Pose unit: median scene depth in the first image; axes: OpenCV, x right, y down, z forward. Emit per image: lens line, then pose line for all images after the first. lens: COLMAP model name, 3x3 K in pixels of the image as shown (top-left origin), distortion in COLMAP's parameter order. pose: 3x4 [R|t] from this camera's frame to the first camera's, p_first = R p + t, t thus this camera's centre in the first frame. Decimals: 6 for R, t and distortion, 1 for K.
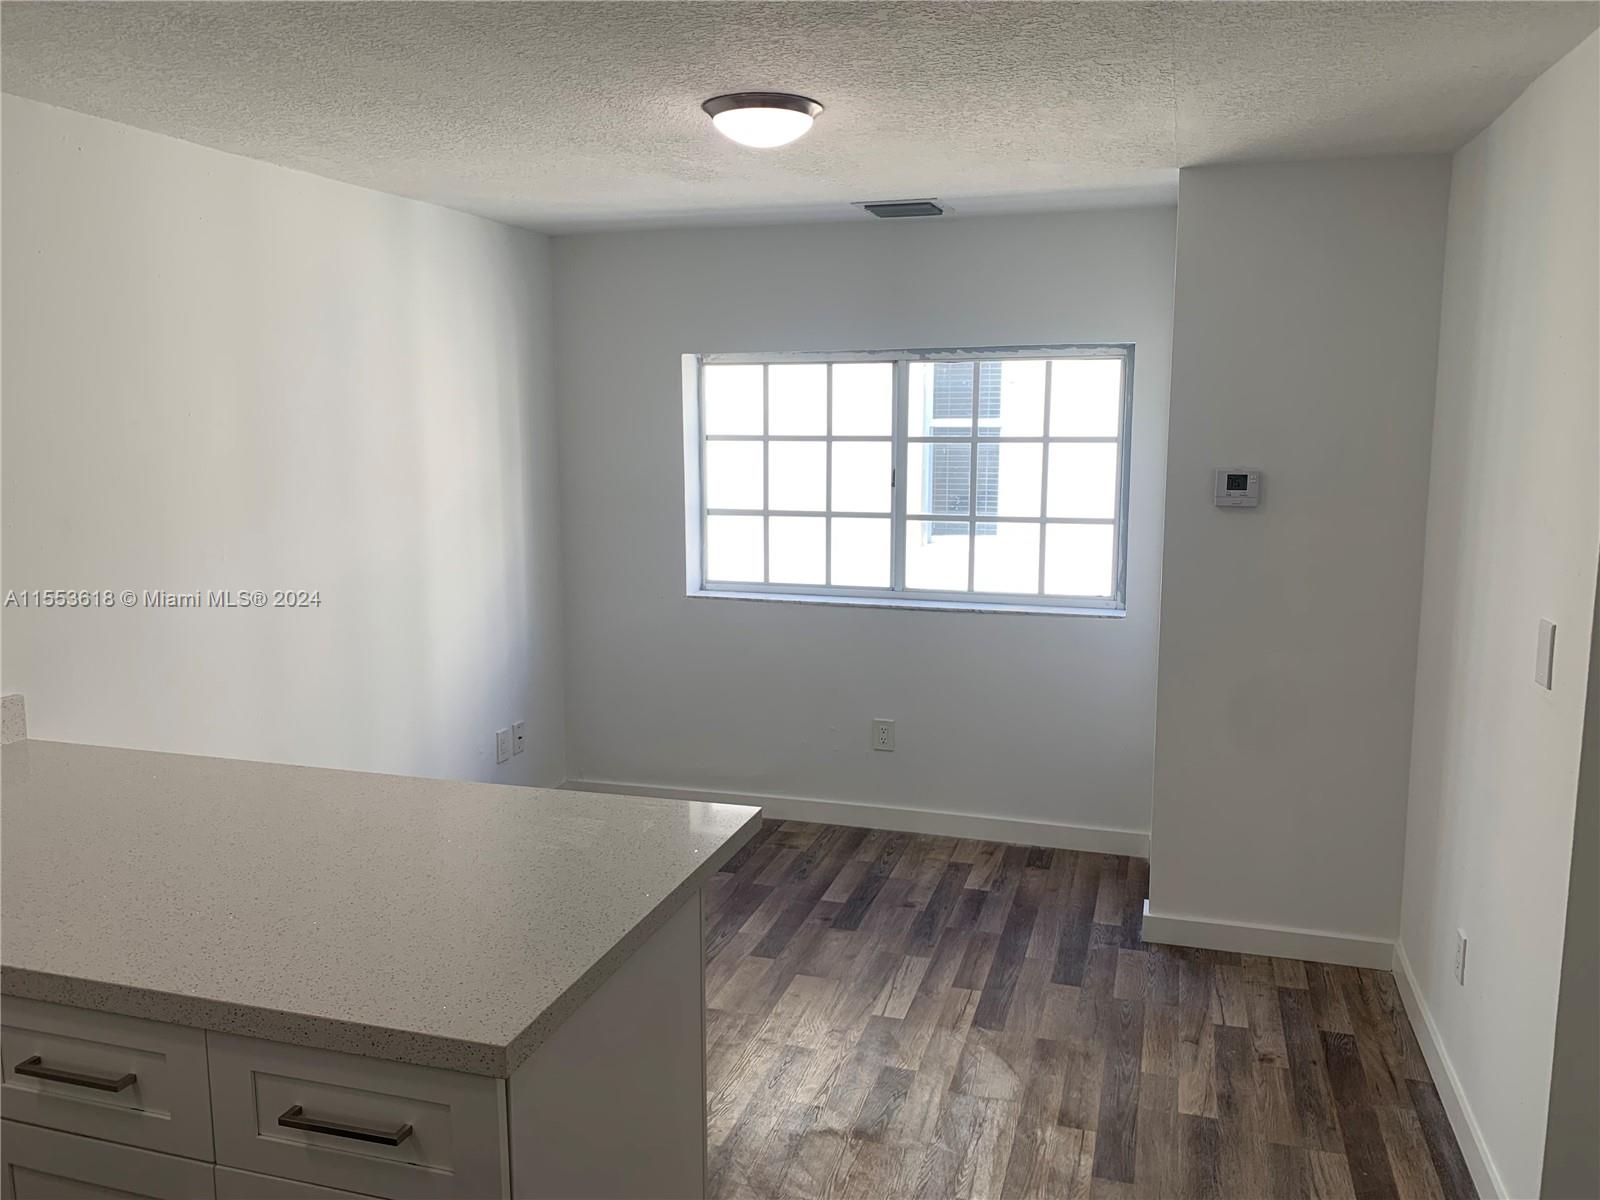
lens RADIAL K [[1189.4, 0, 800.0], [0, 1189.4, 600.0], [0, 0, 1]] dist [0.056309, 0.002536]
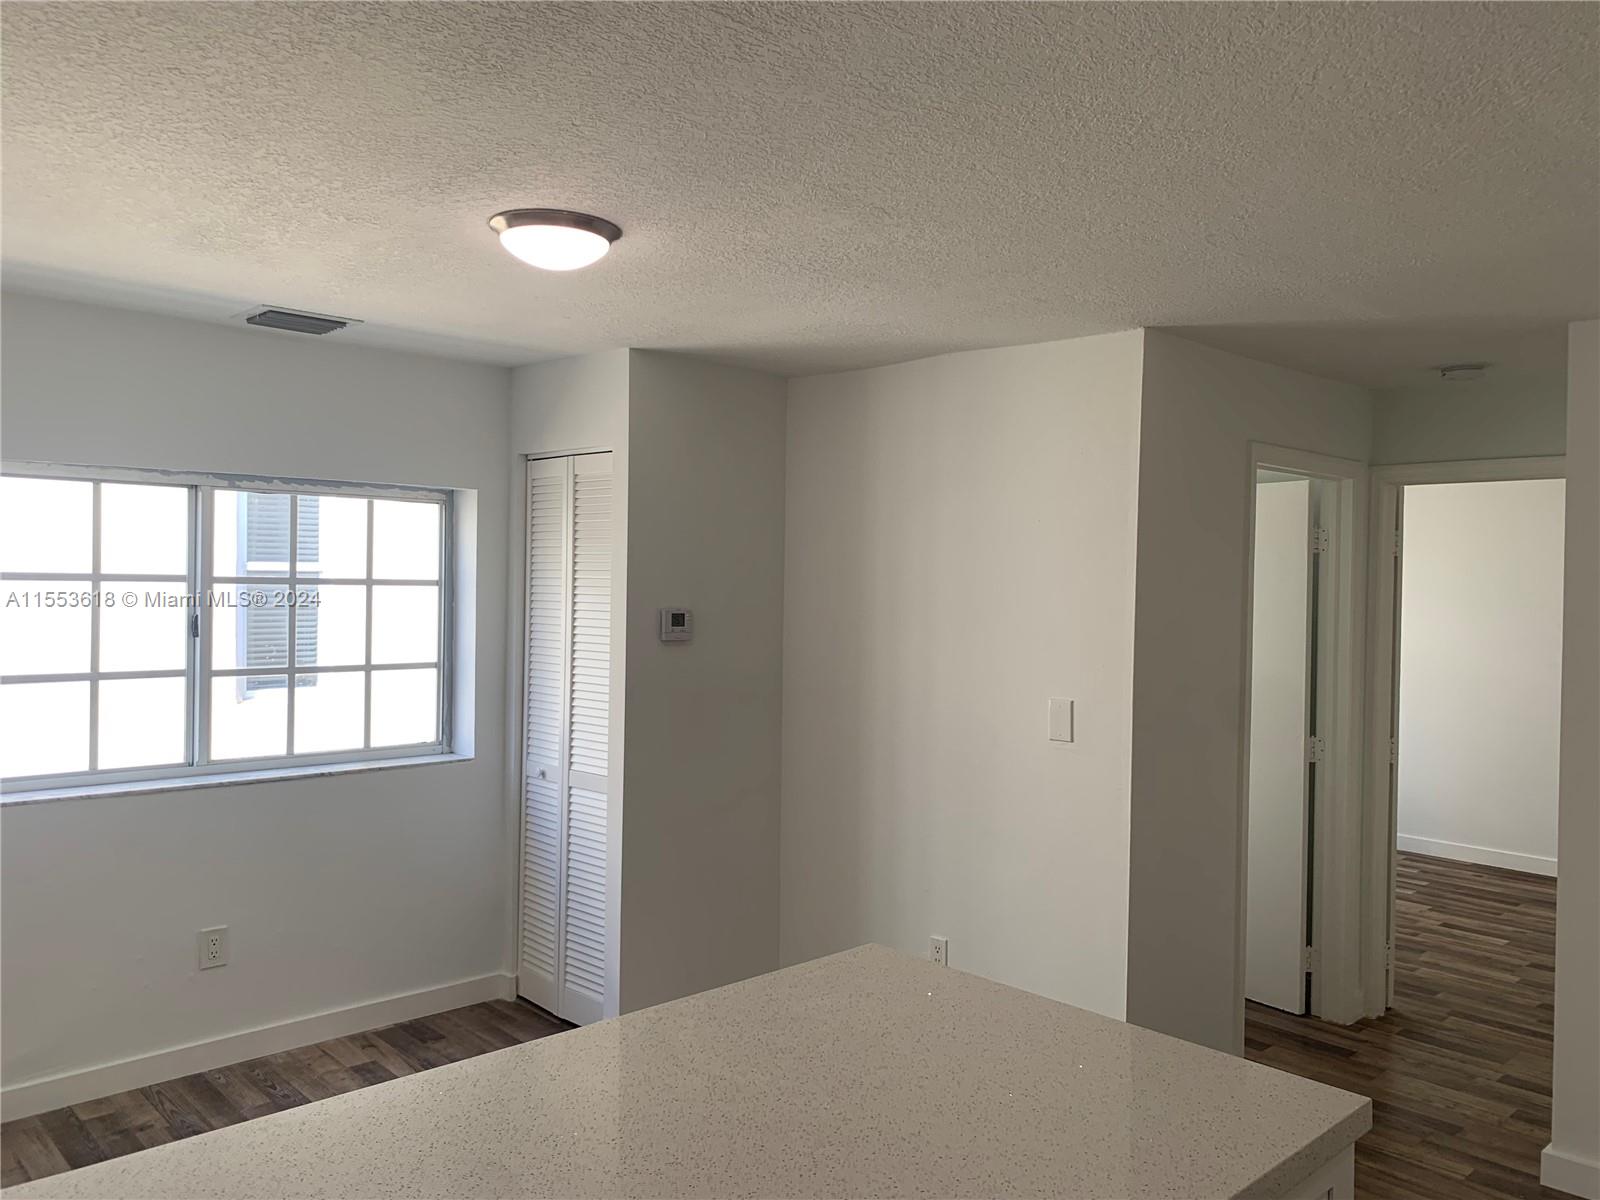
lens RADIAL K [[1227.5, 0, 800.0], [0, 1227.5, 600.0], [0, 0, 1]] dist [0.021173, -0.000865]
pose [[0.489766, -0.003583, 0.871847, -0.467639], [0.112059, 0.991956, -0.058873, -0.024946], [-0.864622, 0.126533, 0.486228, 0.234485]]
